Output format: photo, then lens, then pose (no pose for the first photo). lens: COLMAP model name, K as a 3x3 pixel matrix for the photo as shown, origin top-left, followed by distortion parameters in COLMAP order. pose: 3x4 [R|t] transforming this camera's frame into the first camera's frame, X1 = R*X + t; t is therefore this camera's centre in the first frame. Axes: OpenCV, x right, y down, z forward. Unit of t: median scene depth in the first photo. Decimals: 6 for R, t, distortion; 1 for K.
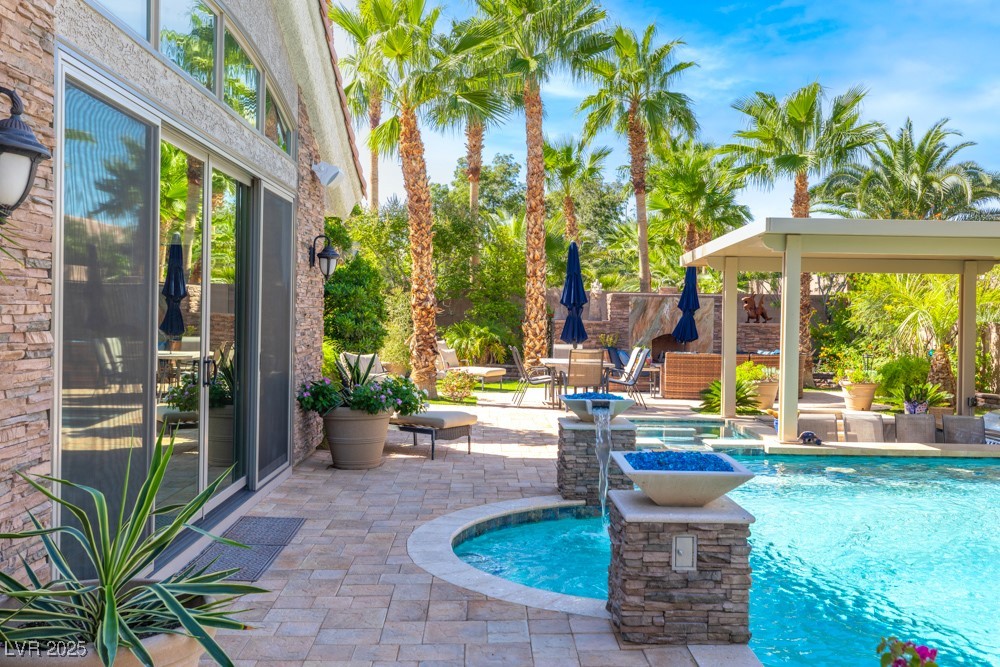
lens RADIAL K [[956.3, 0, 500.7], [0, 956.3, 327.4], [0, 0, 1]] dist [0.001800, 0.005490]
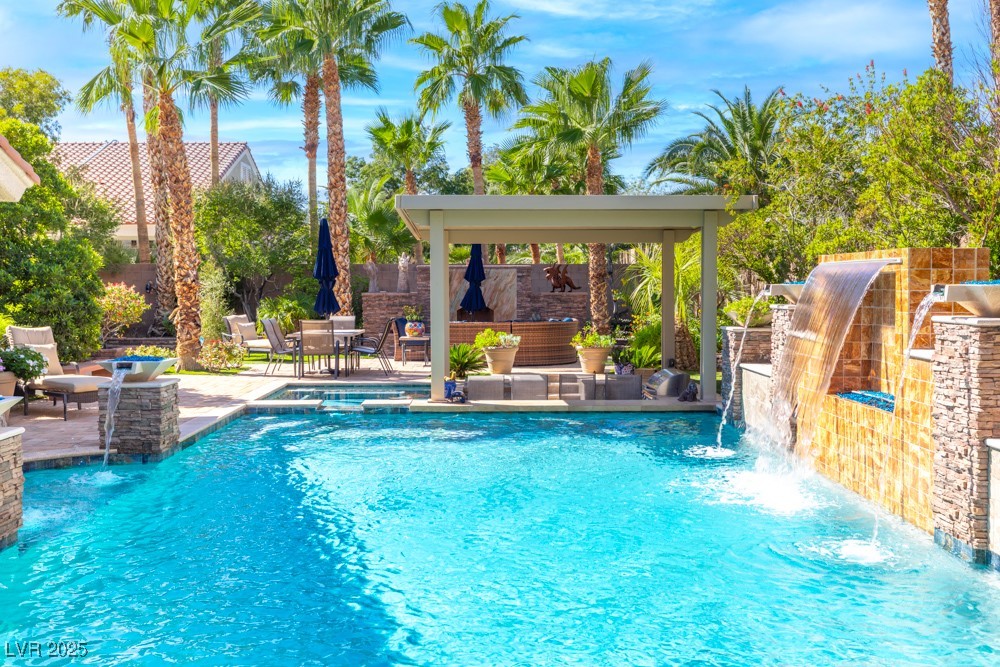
lens RADIAL K [[991.8, 0, 501.2], [0, 991.8, 329.2], [0, 0, 1]] dist [-0.002416, 0.008949]
pose [[0.999836, -0.017921, 0.002586, 0.209493], [0.017843, 0.999460, 0.027609, 0.004590], [-0.003079, -0.027559, 0.999615, -0.072012]]
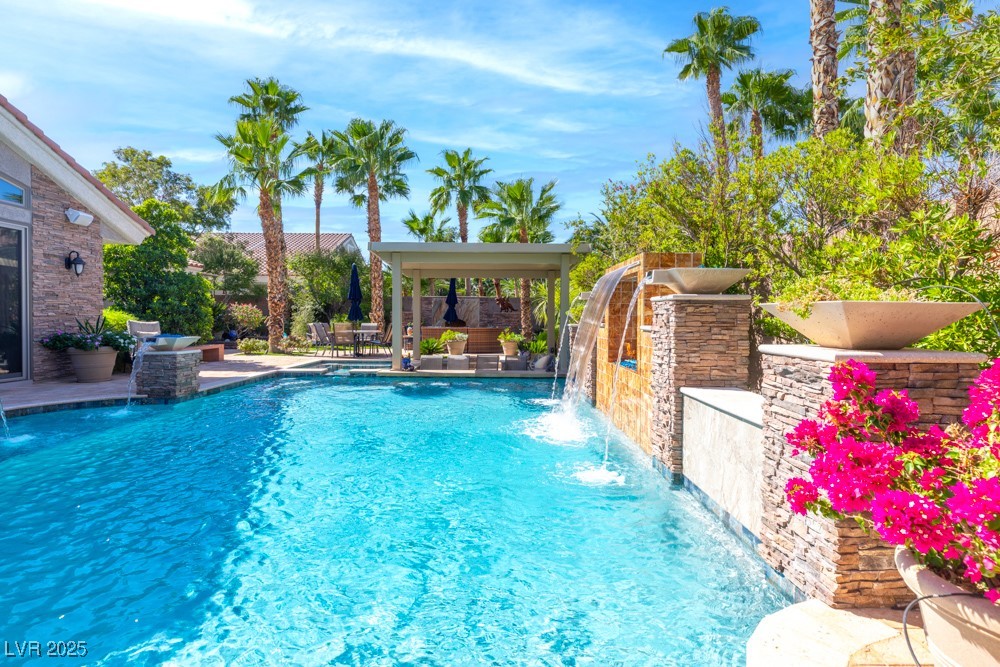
lens RADIAL K [[524.9, 0, 502.3], [0, 524.9, 328.6], [0, 0, 1]] dist [-0.002806, -0.000295]
pose [[0.999883, -0.009063, -0.012319, 0.286829], [0.009103, 0.999953, 0.003246, 0.023763], [0.012289, -0.003357, 0.999919, 0.017835]]
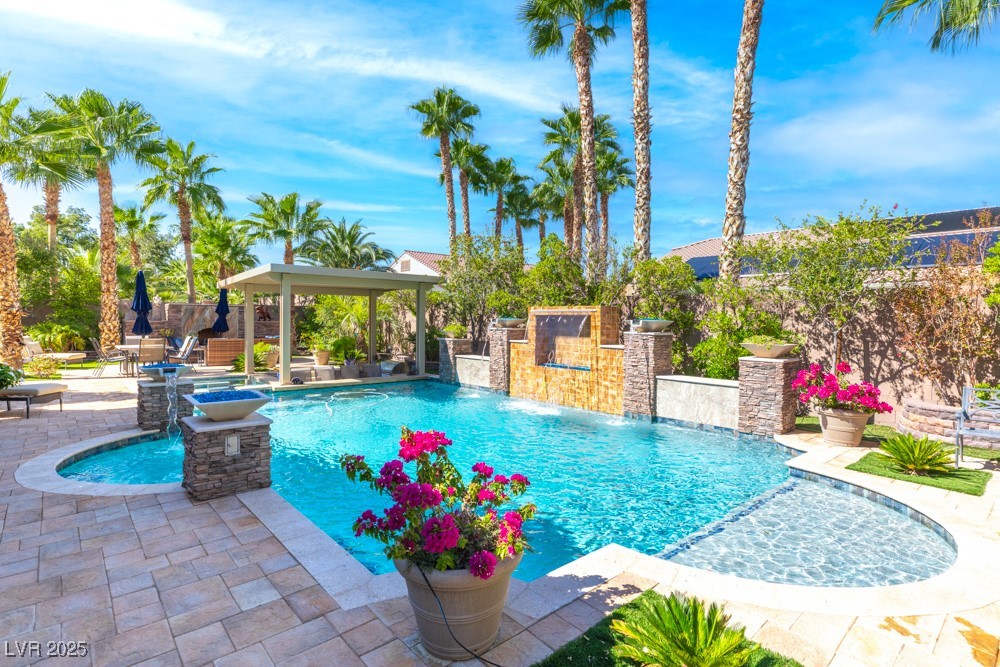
lens RADIAL K [[505.7, 0, 500.3], [0, 505.7, 327.6], [0, 0, 1]] dist [0.000033, 0.000563]
pose [[0.764024, -0.018828, 0.644913, -0.008138], [0.013288, 0.999821, 0.013447, 0.000847], [-0.645051, -0.001704, 0.764138, -0.015899]]
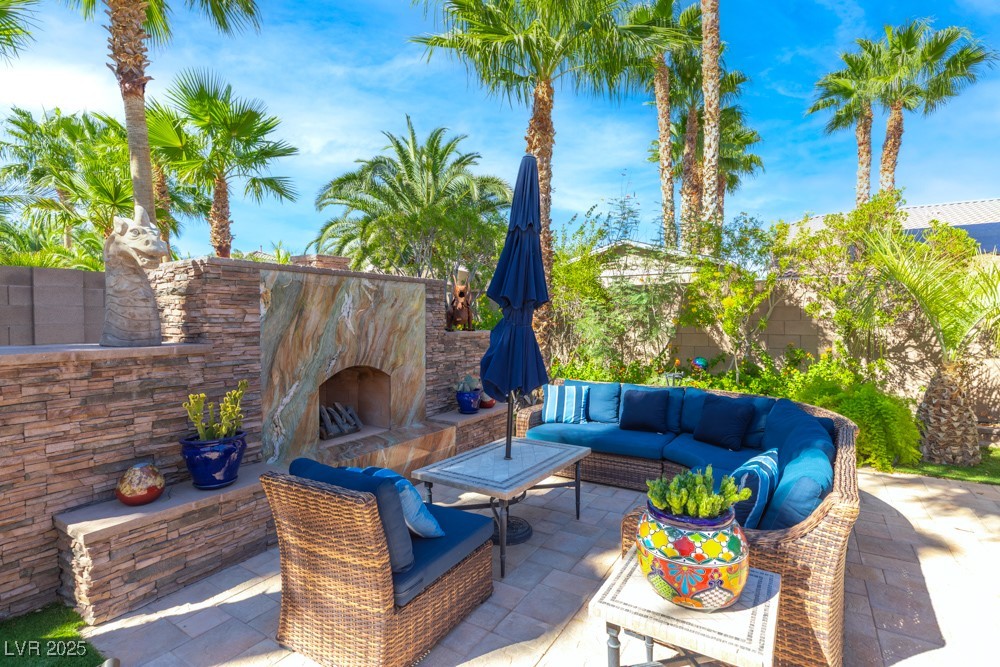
lens RADIAL K [[480.5, 0, 500.3], [0, 480.5, 328.0], [0, 0, 1]] dist [-0.002137, -0.000613]
pose [[0.555133, -0.036407, 0.830965, 0.039701], [0.027836, 0.999295, 0.025186, -0.013775], [-0.831296, 0.009150, 0.555755, 0.858793]]
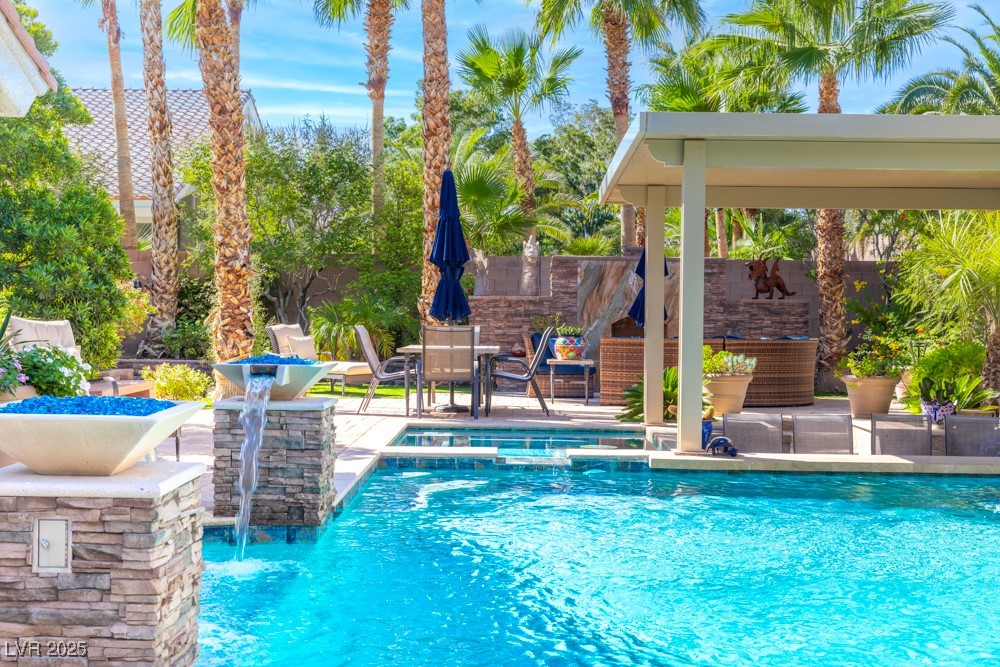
lens RADIAL K [[1372.8, 0, 500.0], [0, 1372.8, 333.5], [0, 0, 1]] dist [0.014953, 0.000284]
pose [[0.999553, -0.002750, -0.029775, 0.111443], [0.002710, 0.999995, -0.001388, 0.021522], [0.029779, 0.001307, 0.999556, 0.023251]]
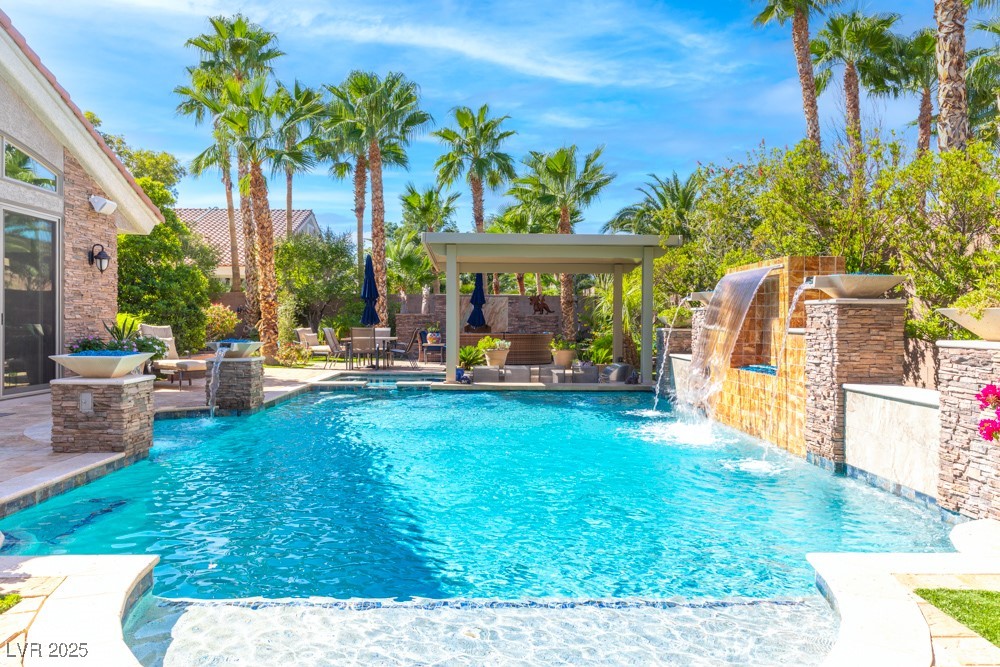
lens RADIAL K [[726.3, 0, 503.8], [0, 726.3, 334.9], [0, 0, 1]] dist [-0.010721, 0.008485]
pose [[0.999851, -0.009751, 0.014235, 0.207794], [0.009739, 0.999952, 0.000953, 0.025400], [-0.014244, -0.000815, 0.999898, -0.080101]]
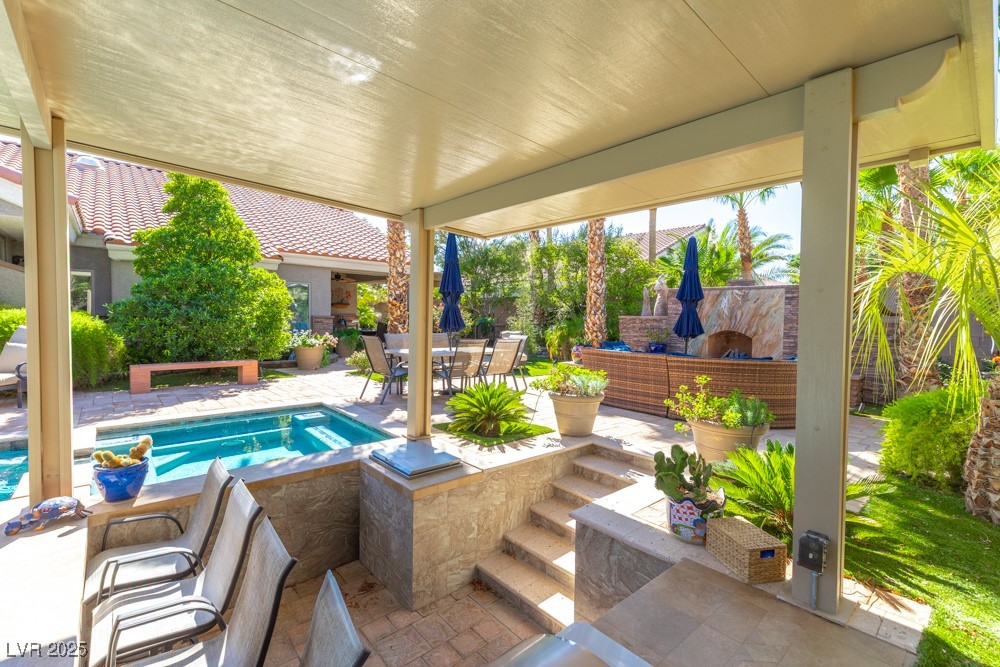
lens RADIAL K [[446.1, 0, 502.5], [0, 446.1, 329.4], [0, 0, 1]] dist [0.002486, 0.000779]
pose [[0.652251, 0.018888, -0.757767, 0.370408], [-0.019362, 0.999778, 0.008254, 0.006652], [0.757755, 0.009288, 0.652473, 0.578898]]
